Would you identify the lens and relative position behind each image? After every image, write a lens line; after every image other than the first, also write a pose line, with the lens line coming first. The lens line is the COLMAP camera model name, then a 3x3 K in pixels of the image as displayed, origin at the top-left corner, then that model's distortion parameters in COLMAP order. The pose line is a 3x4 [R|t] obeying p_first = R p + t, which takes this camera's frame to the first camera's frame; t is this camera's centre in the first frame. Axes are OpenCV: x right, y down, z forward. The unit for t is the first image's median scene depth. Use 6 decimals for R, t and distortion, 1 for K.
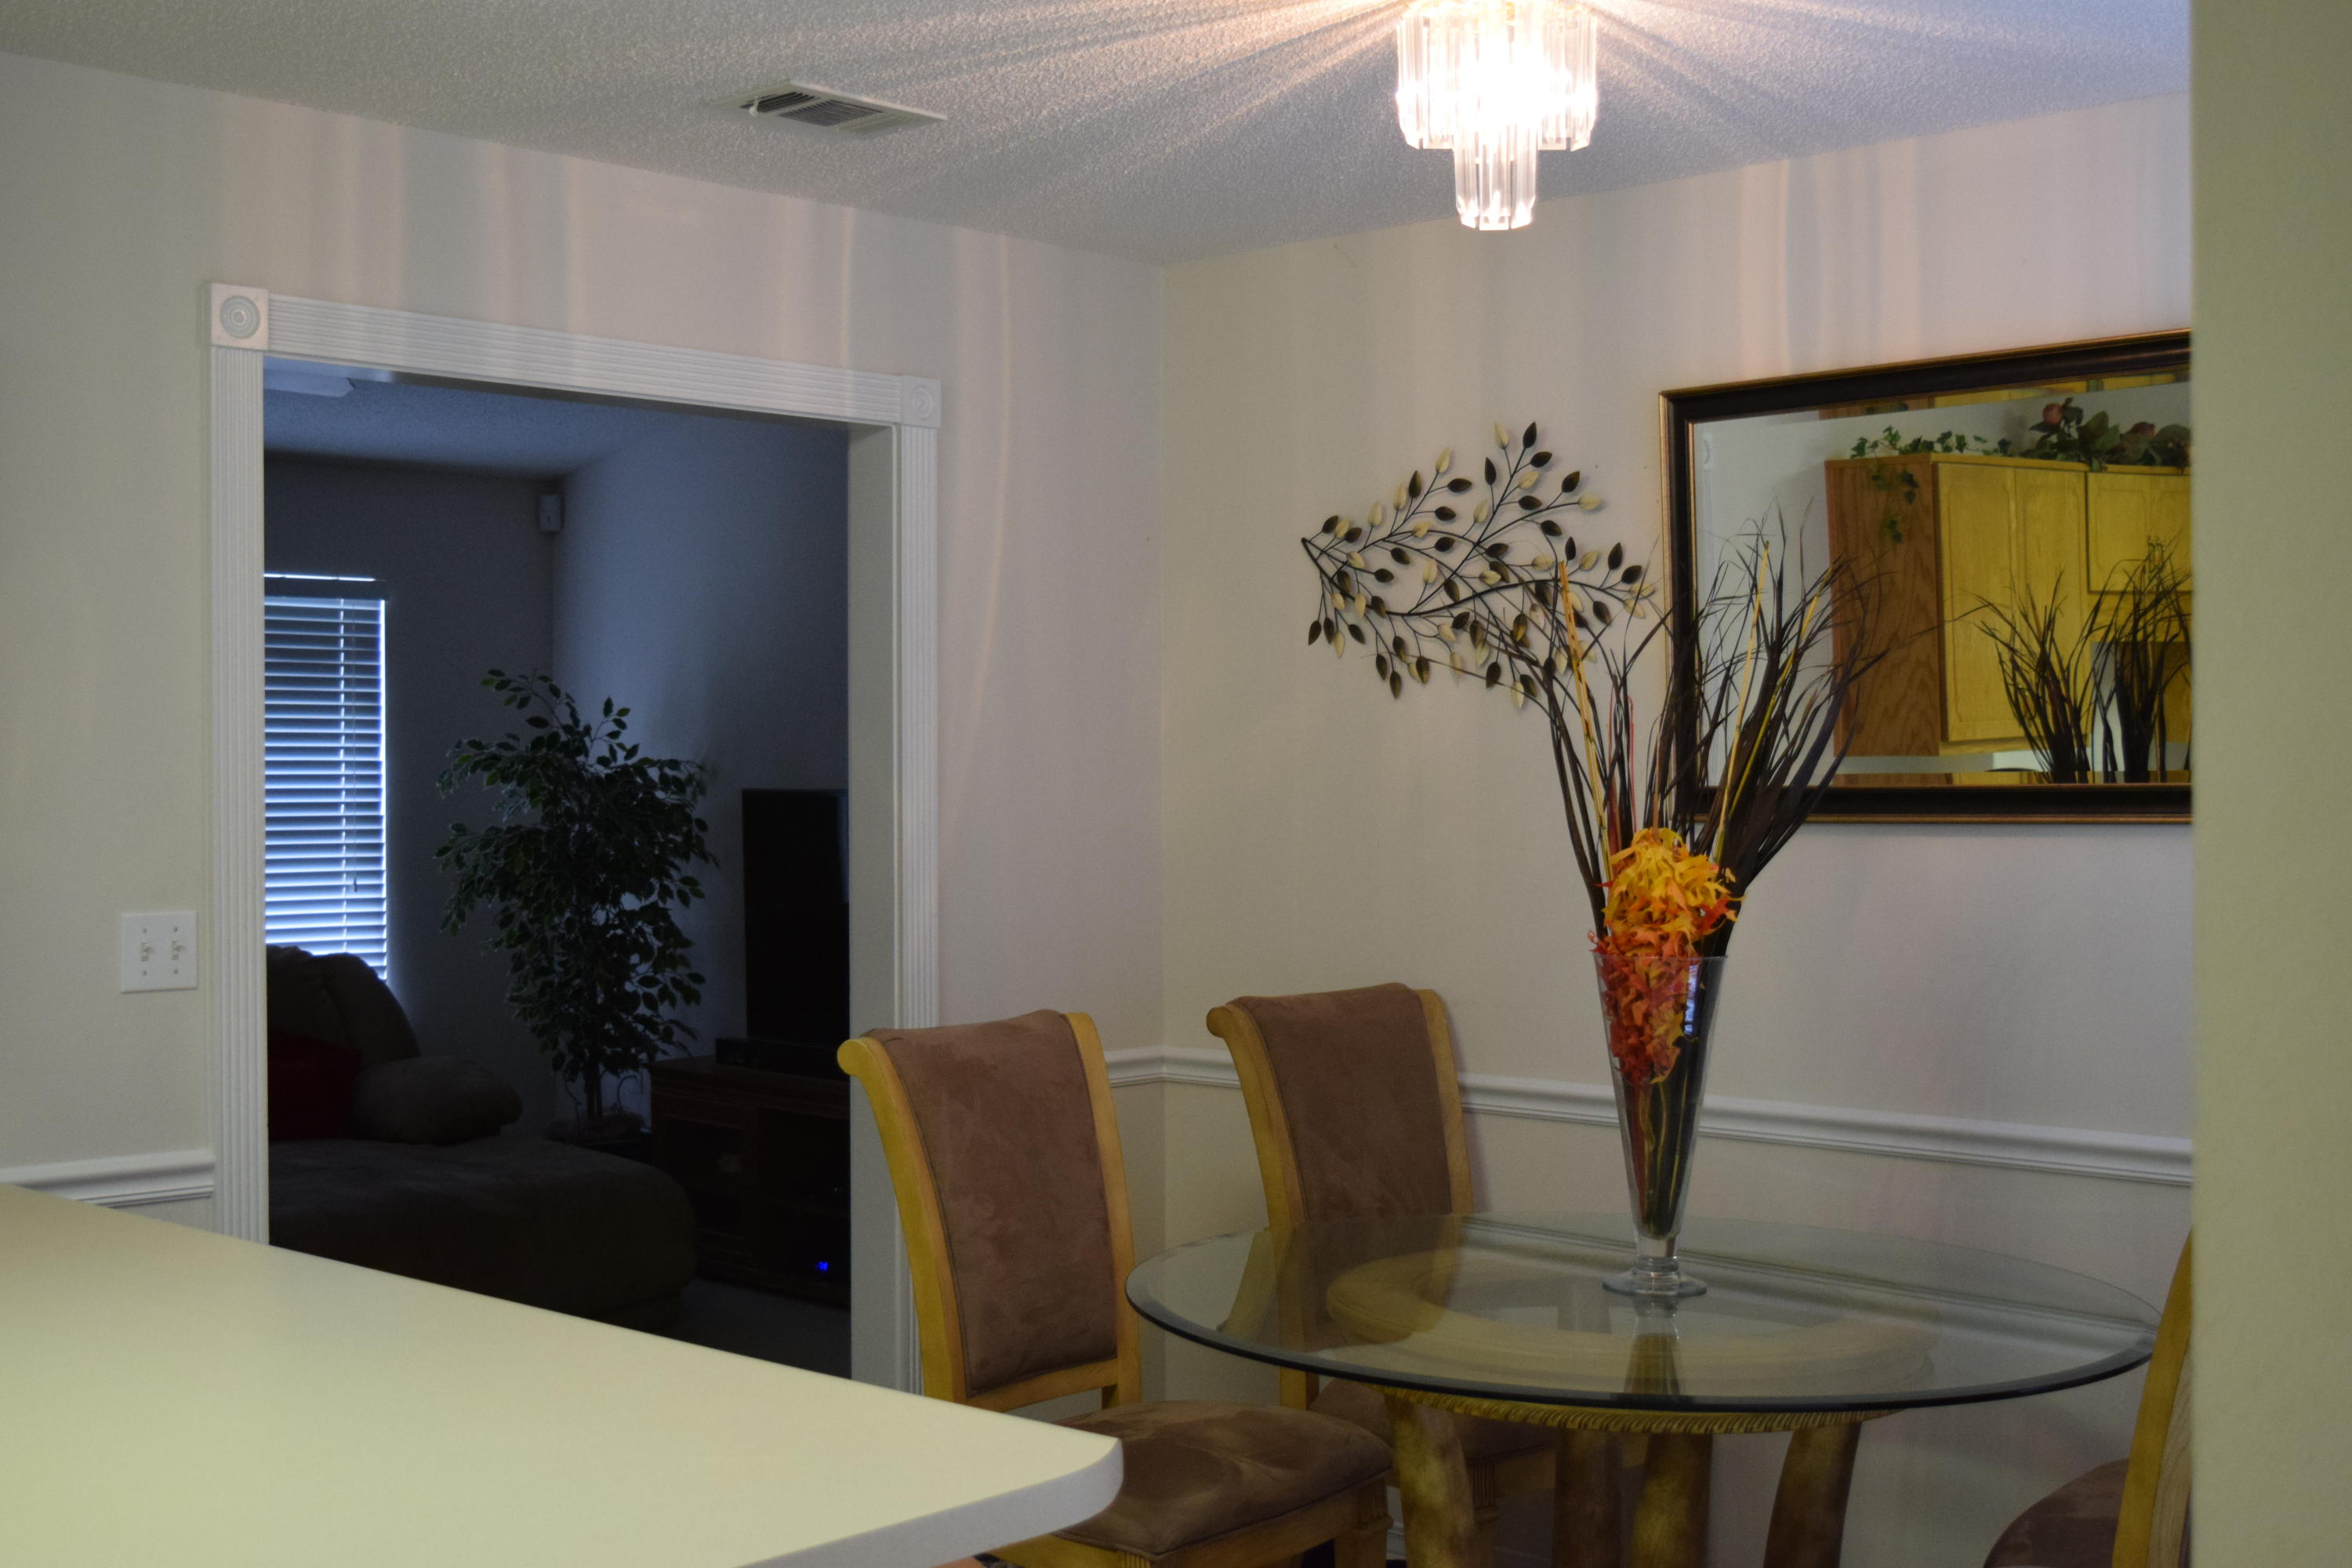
lens RADIAL K [[2756.9, 0, 1181.3], [0, 2756.9, 781.1], [0, 0, 1]] dist [-0.042582, 0.000000]
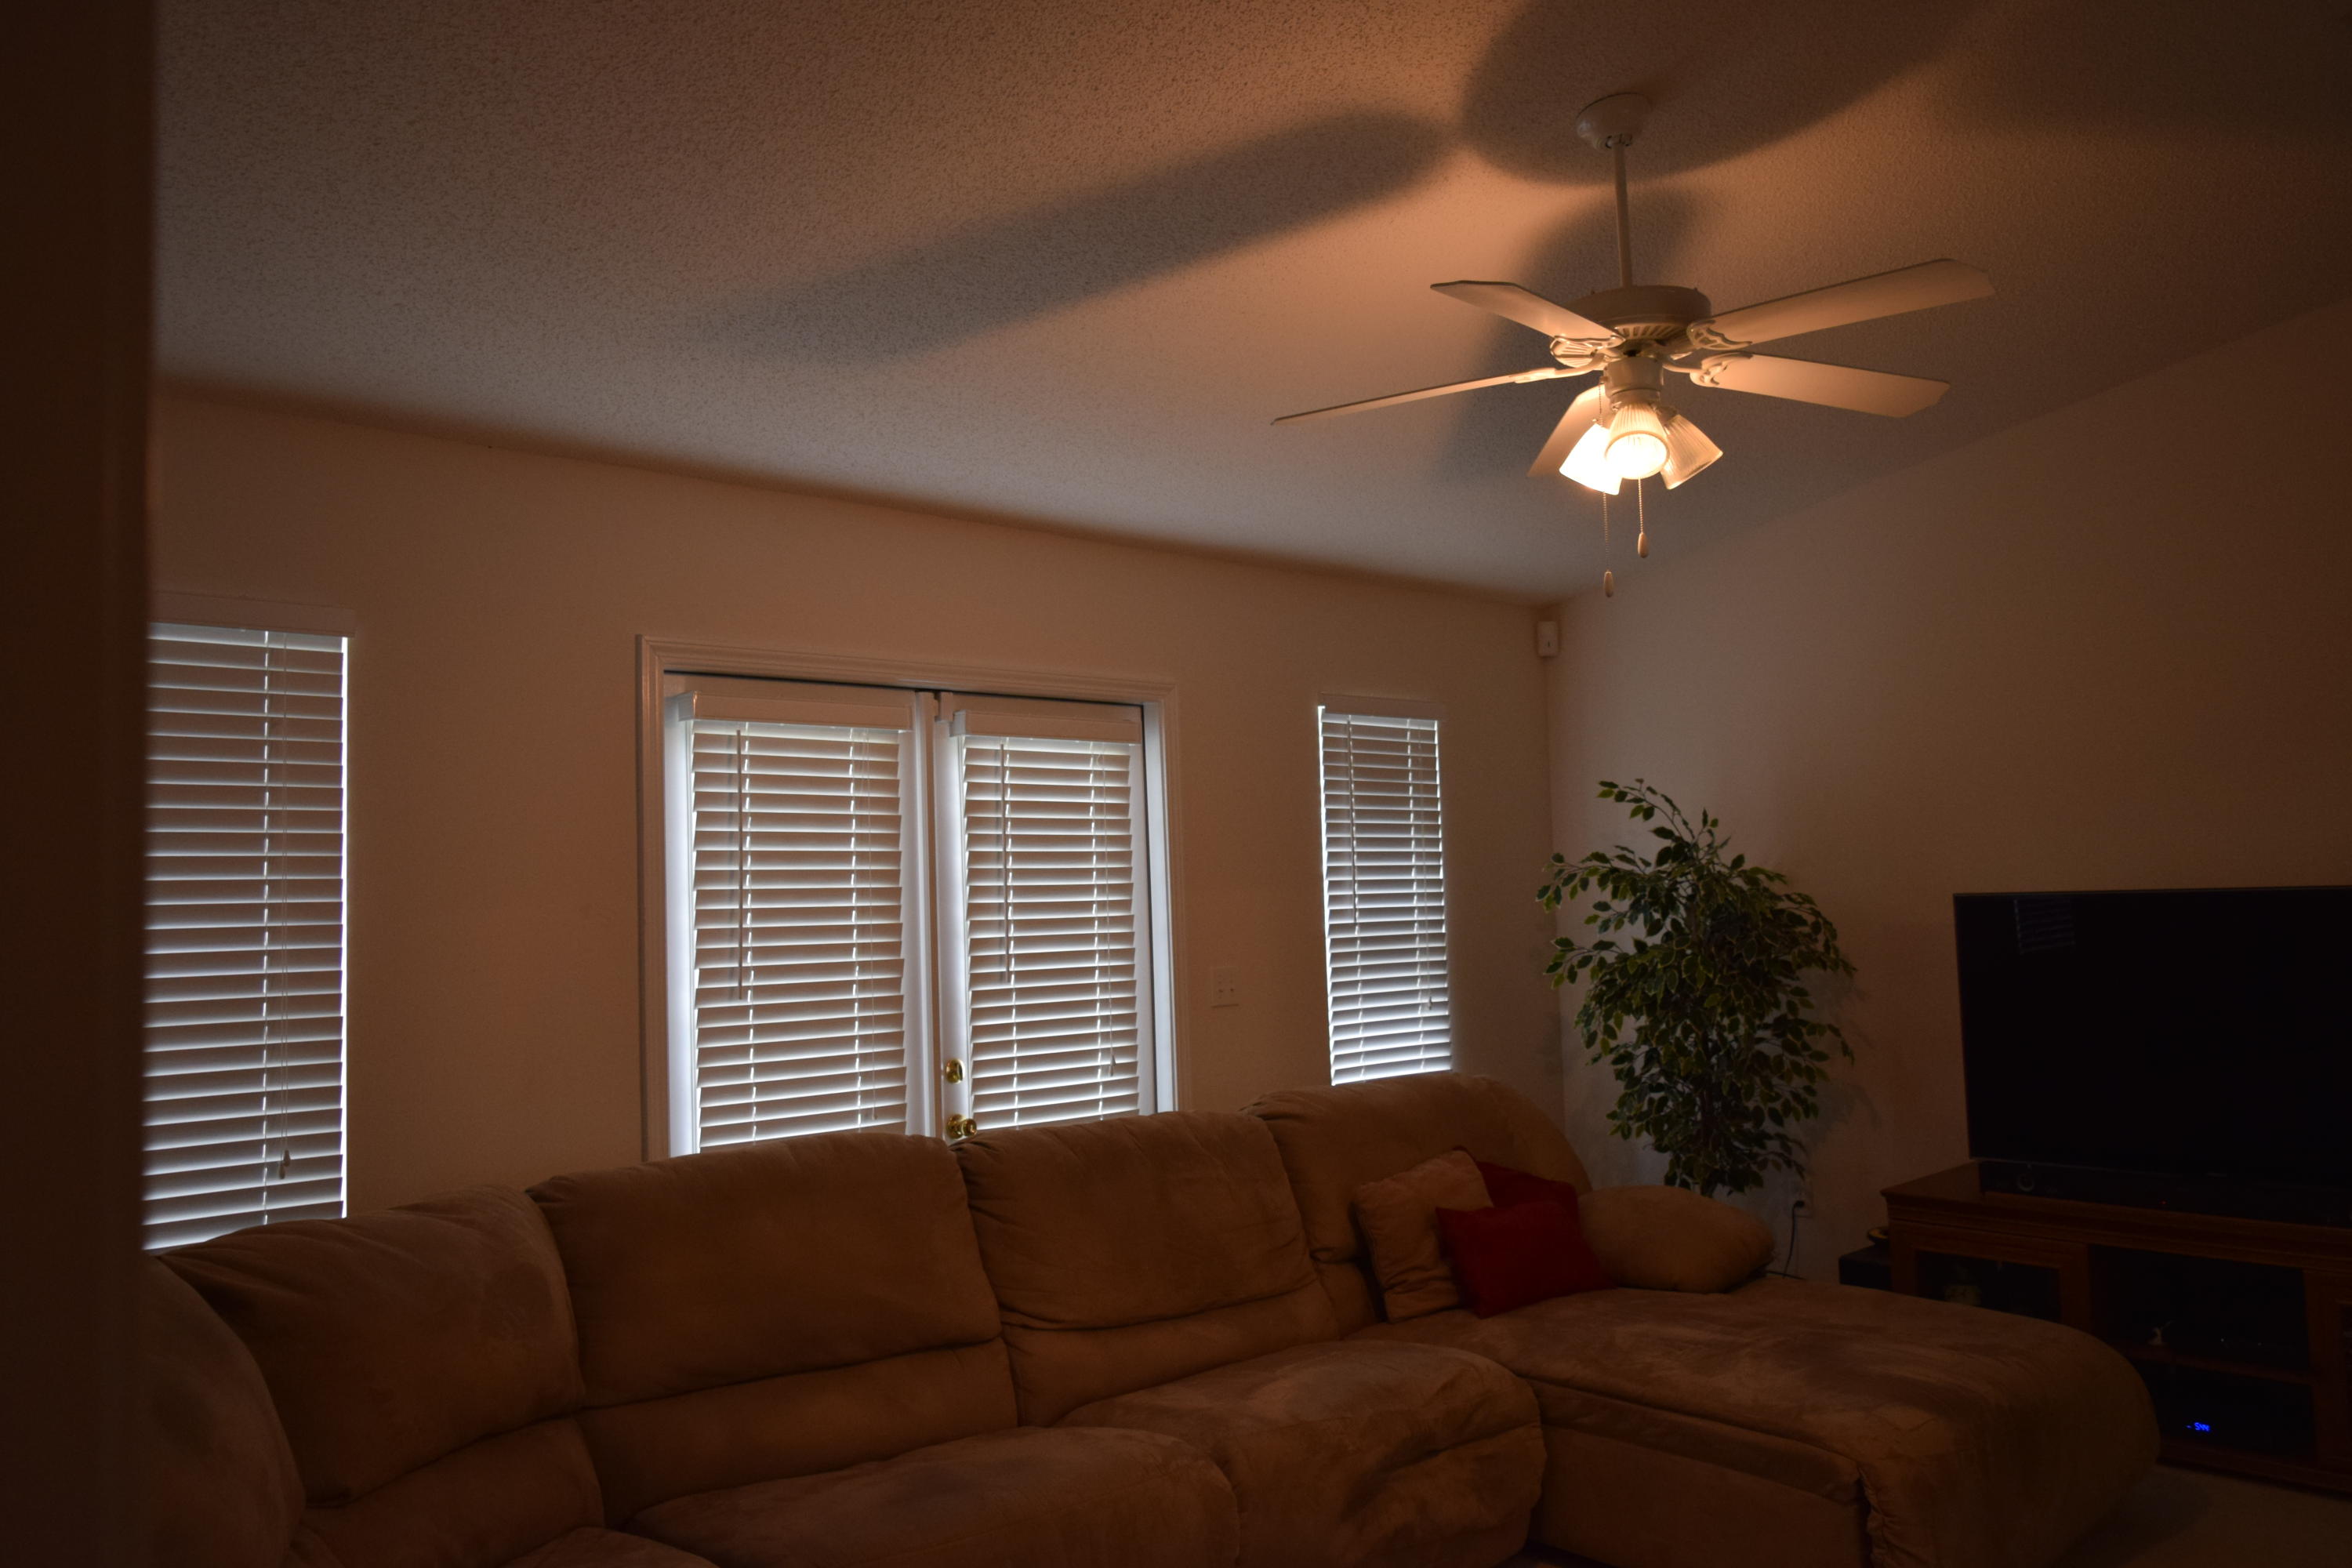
lens RADIAL K [[1817.4, 0, 1172.5], [0, 1817.4, 785.5], [0, 0, 1]] dist [-0.020886, 0.006692]
pose [[0.998626, -0.027730, -0.044475, -0.666374], [0.024777, 0.997537, -0.065626, -0.000443], [0.046185, 0.064434, 0.996853, 0.606343]]
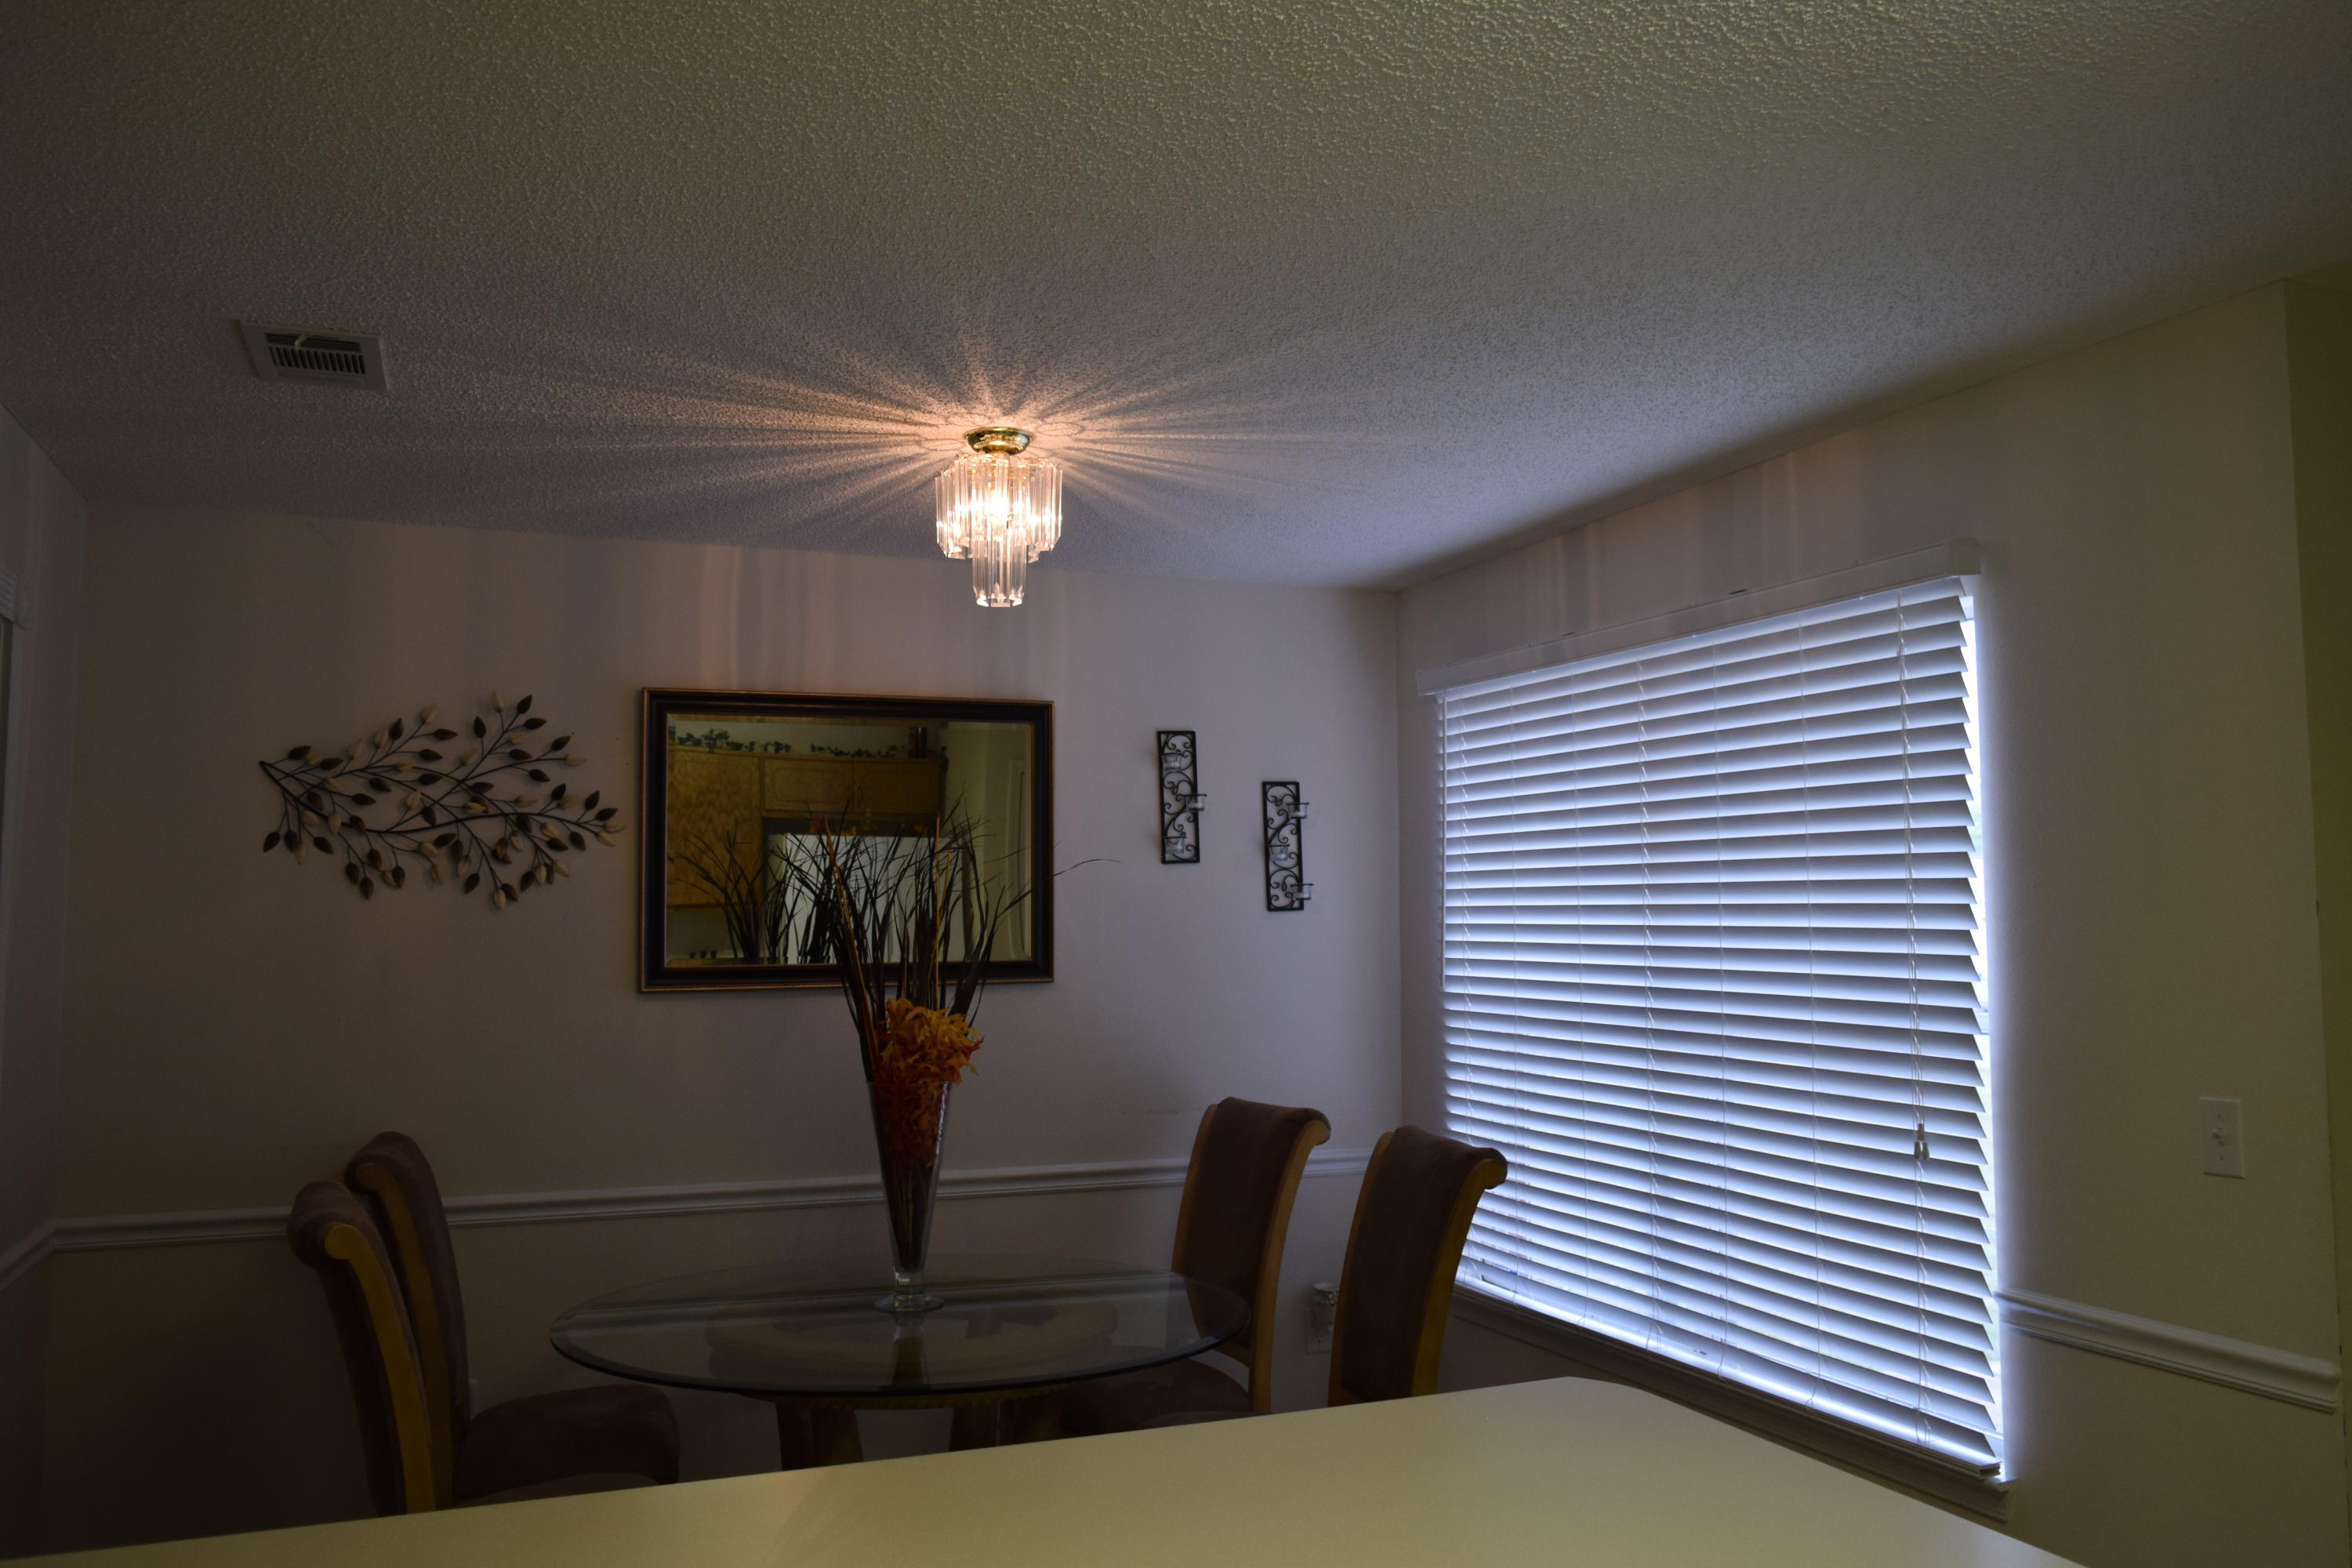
lens RADIAL K [[1817.4, 0, 1178.5], [0, 1817.4, 783.0], [0, 0, 1]] dist [-0.020886, 0.006692]
pose [[0.421989, 0.068389, 0.904018, -0.527155], [0.006542, 0.996895, -0.078469, -0.016858], [-0.906578, 0.039027, 0.420231, 0.344149]]
